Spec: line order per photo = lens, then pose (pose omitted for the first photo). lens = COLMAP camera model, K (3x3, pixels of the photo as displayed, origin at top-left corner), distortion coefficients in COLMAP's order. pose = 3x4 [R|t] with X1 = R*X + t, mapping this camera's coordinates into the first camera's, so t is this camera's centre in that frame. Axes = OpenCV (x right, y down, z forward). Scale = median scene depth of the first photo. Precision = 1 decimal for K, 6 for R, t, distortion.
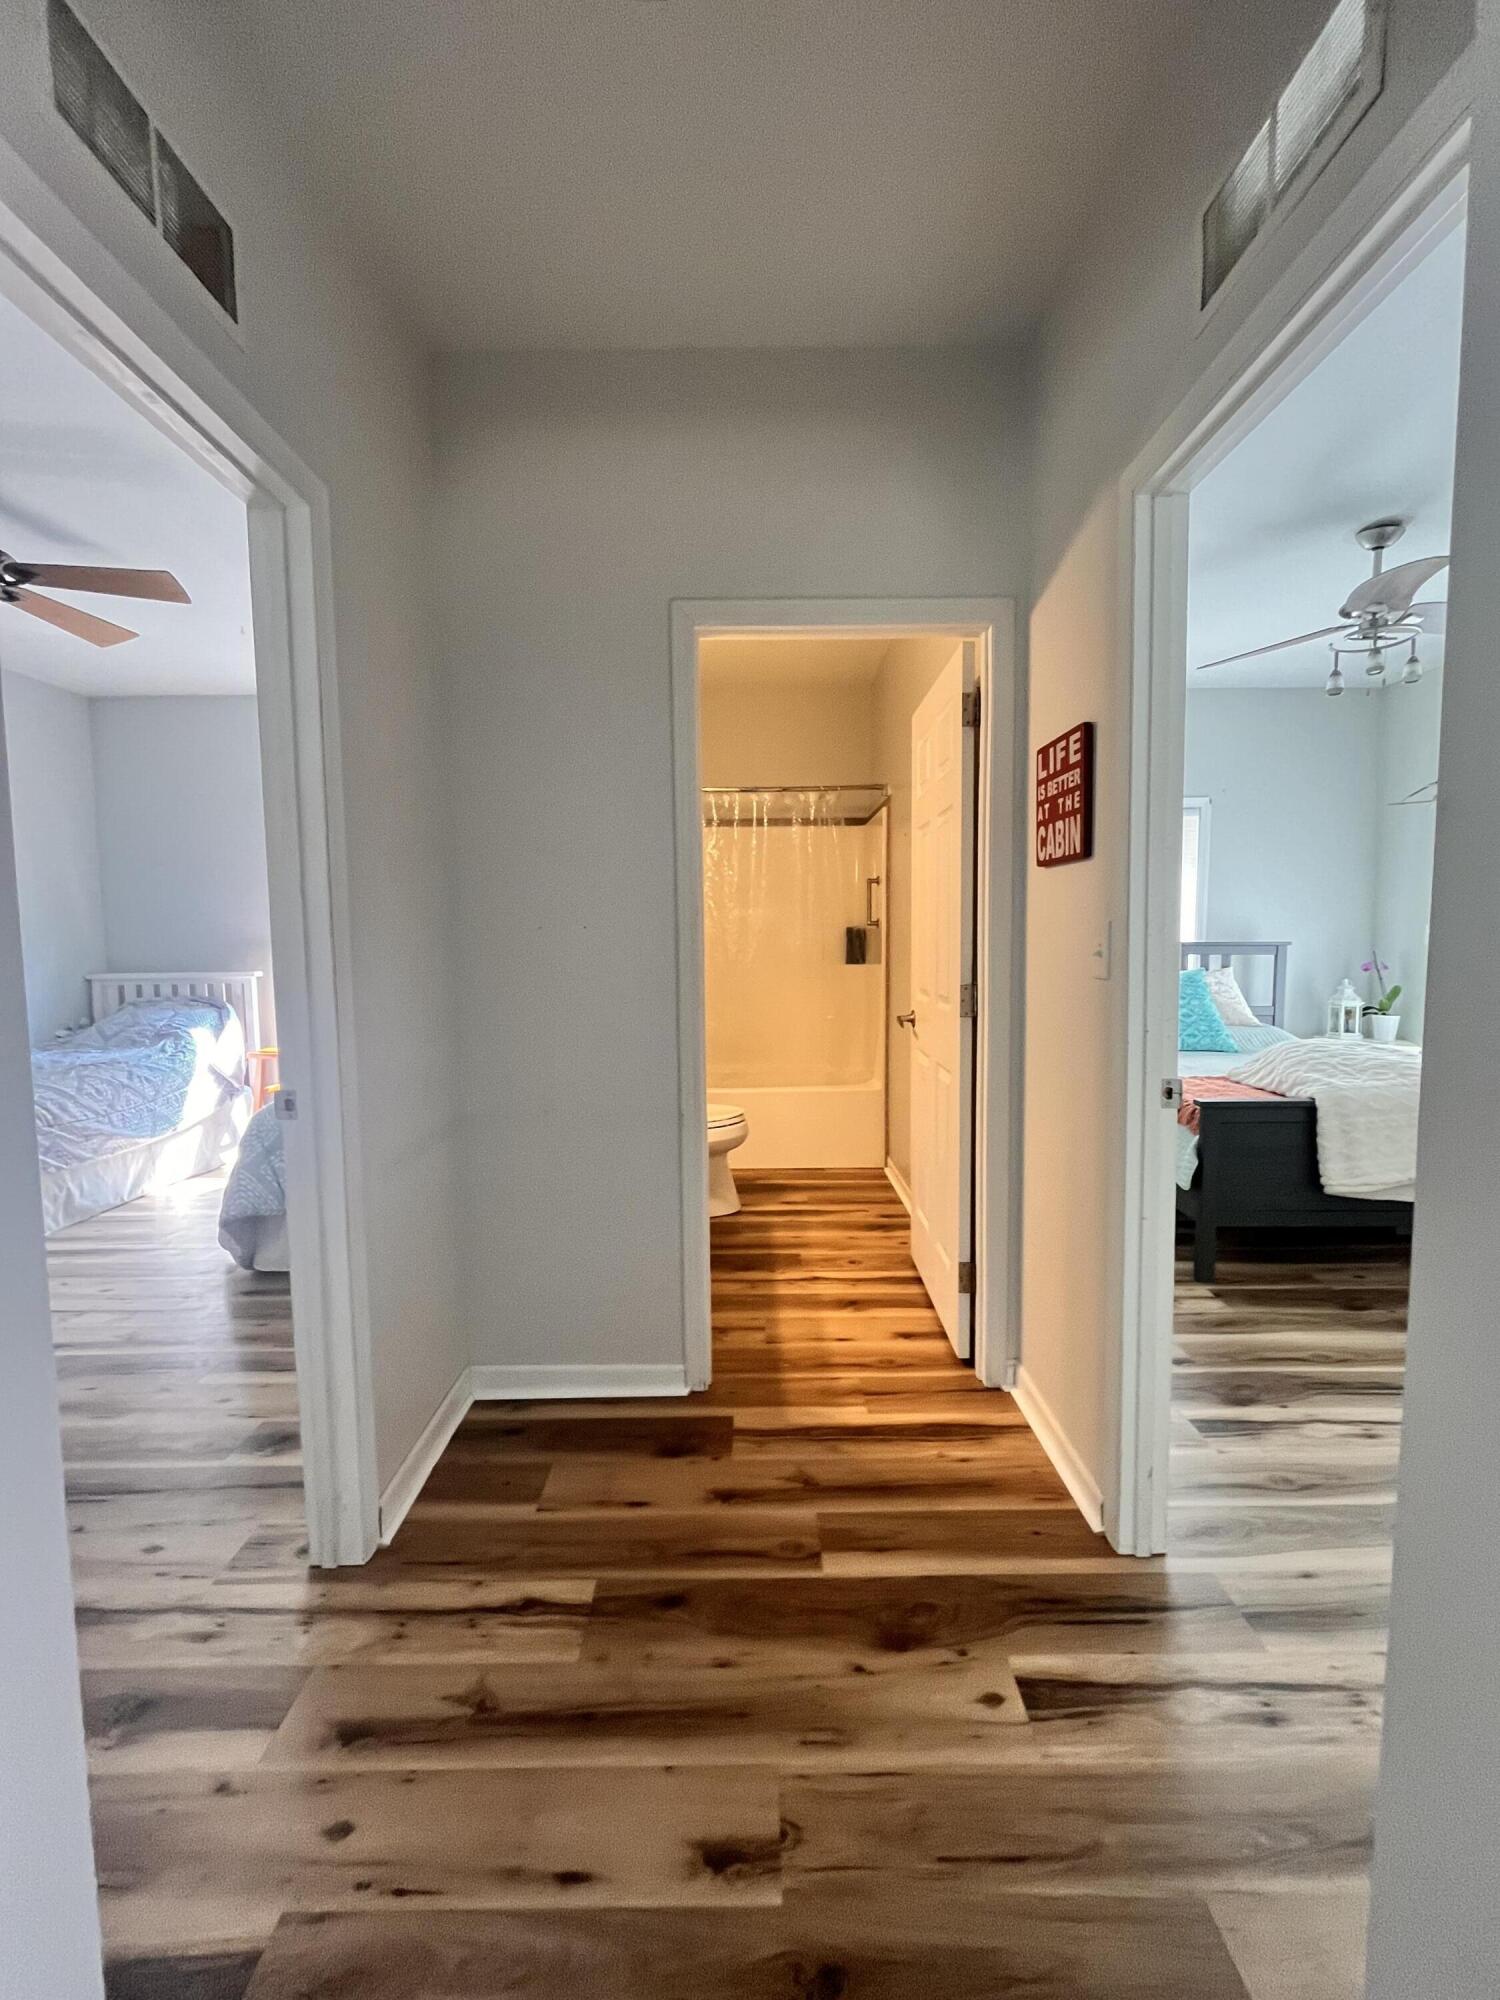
lens RADIAL K [[809.1, 0, 752.3], [0, 809.1, 993.7], [0, 0, 1]] dist [-0.001252, -0.000109]
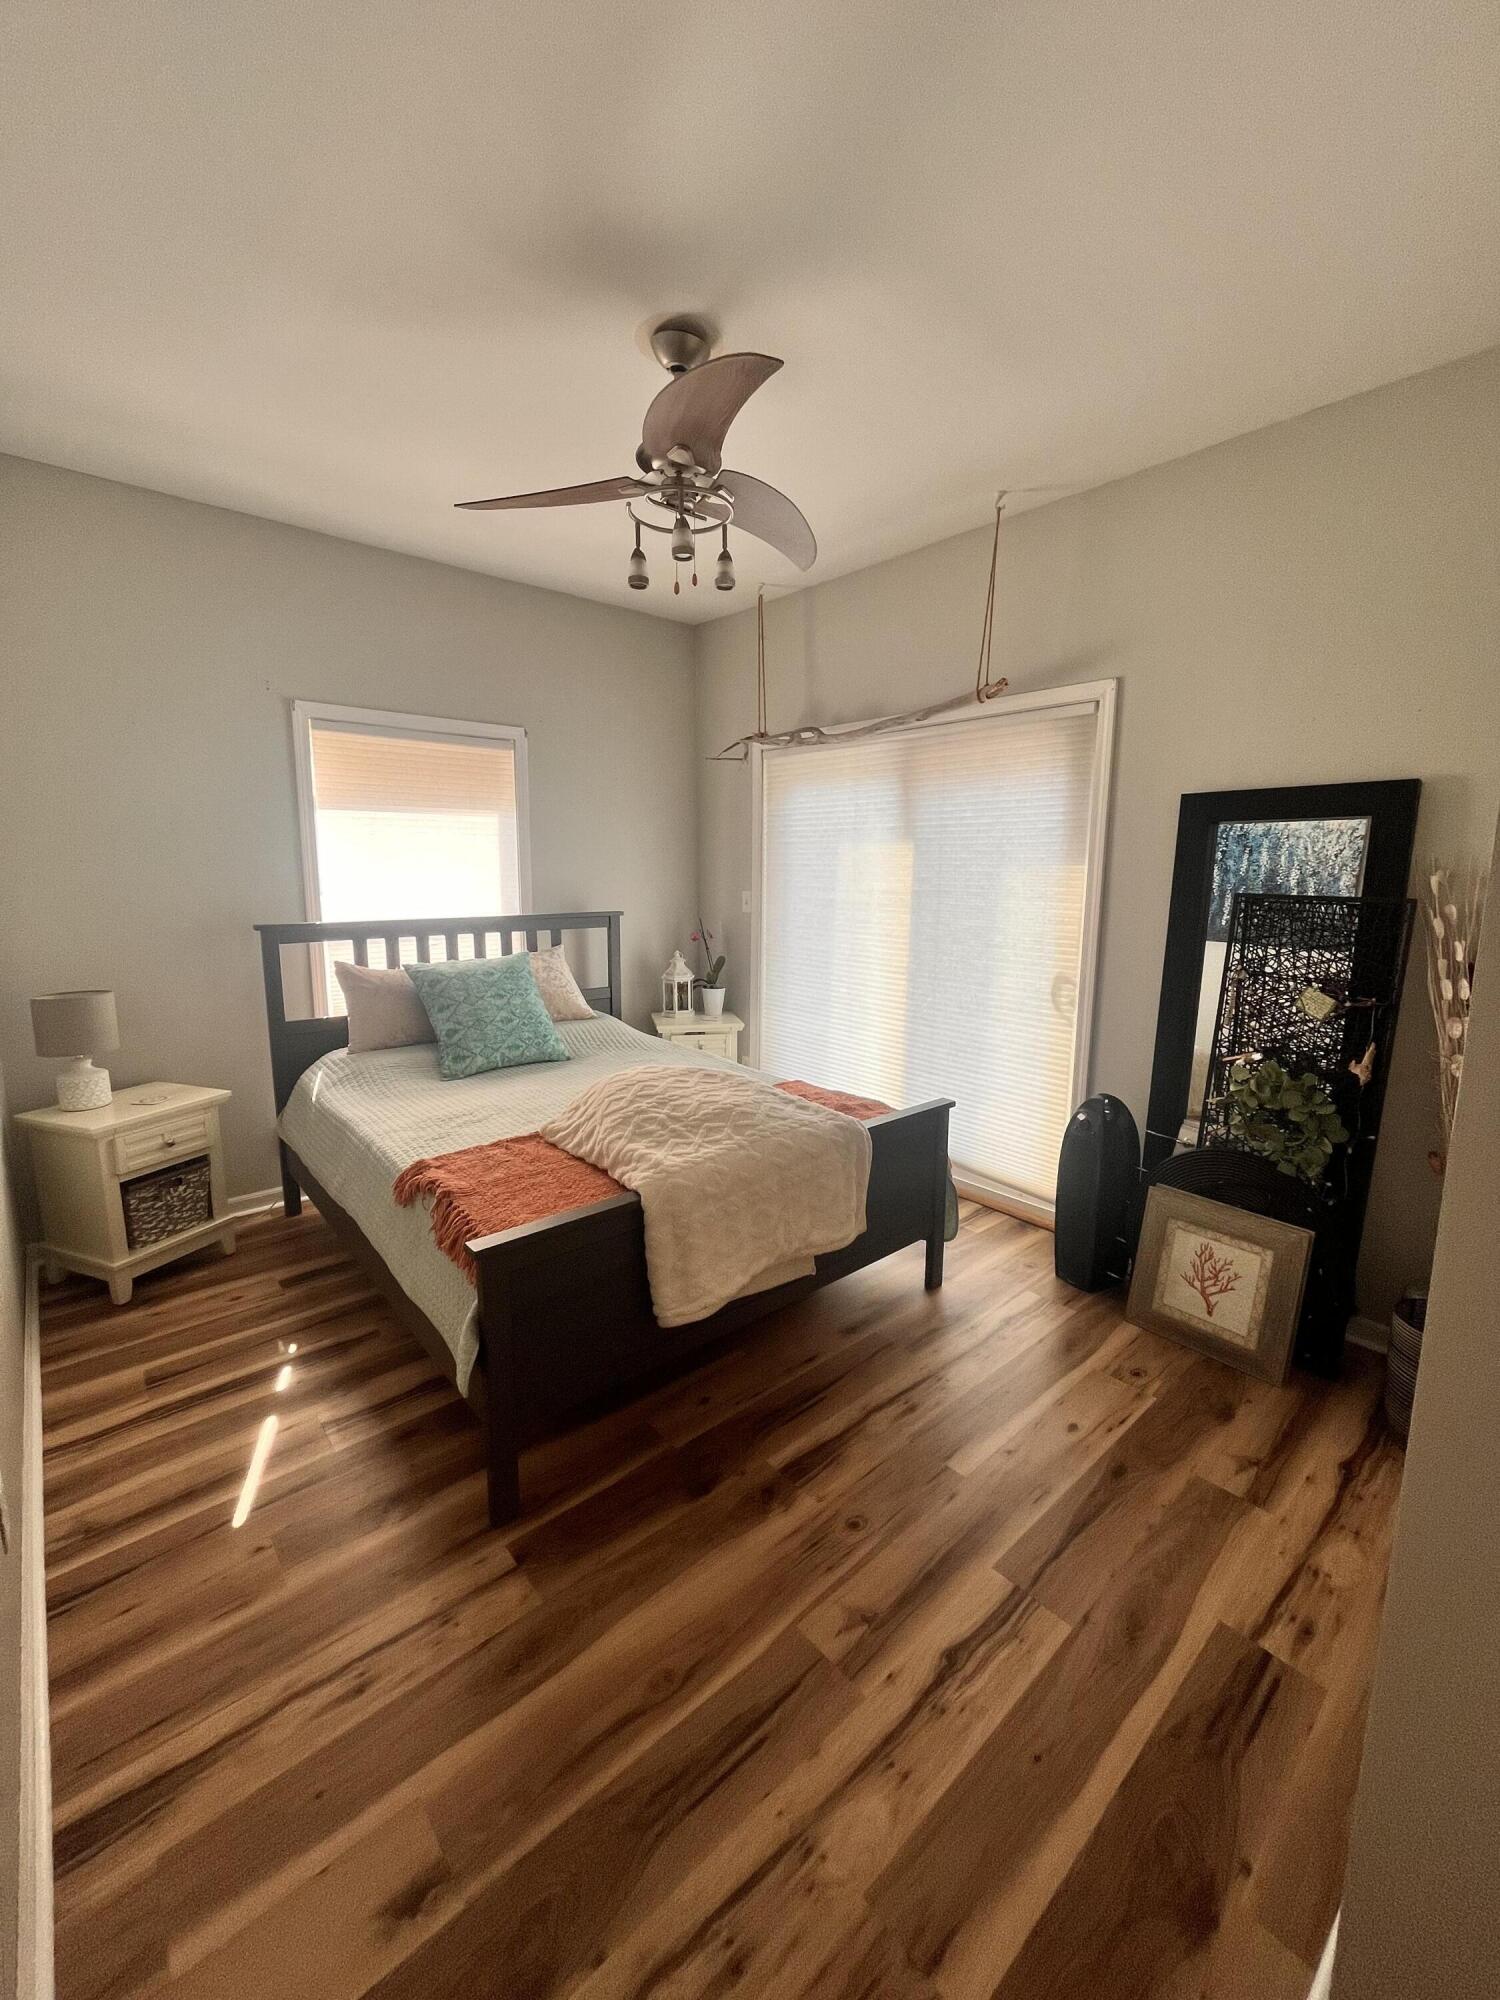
lens RADIAL K [[809.1, 0, 751.9], [0, 809.1, 999.5], [0, 0, 1]] dist [-0.001252, -0.000109]
pose [[0.753353, -0.099160, 0.650097, 0.289372], [0.038667, 0.993535, 0.106736, -0.083772], [-0.656478, -0.055272, 0.752317, 0.371033]]
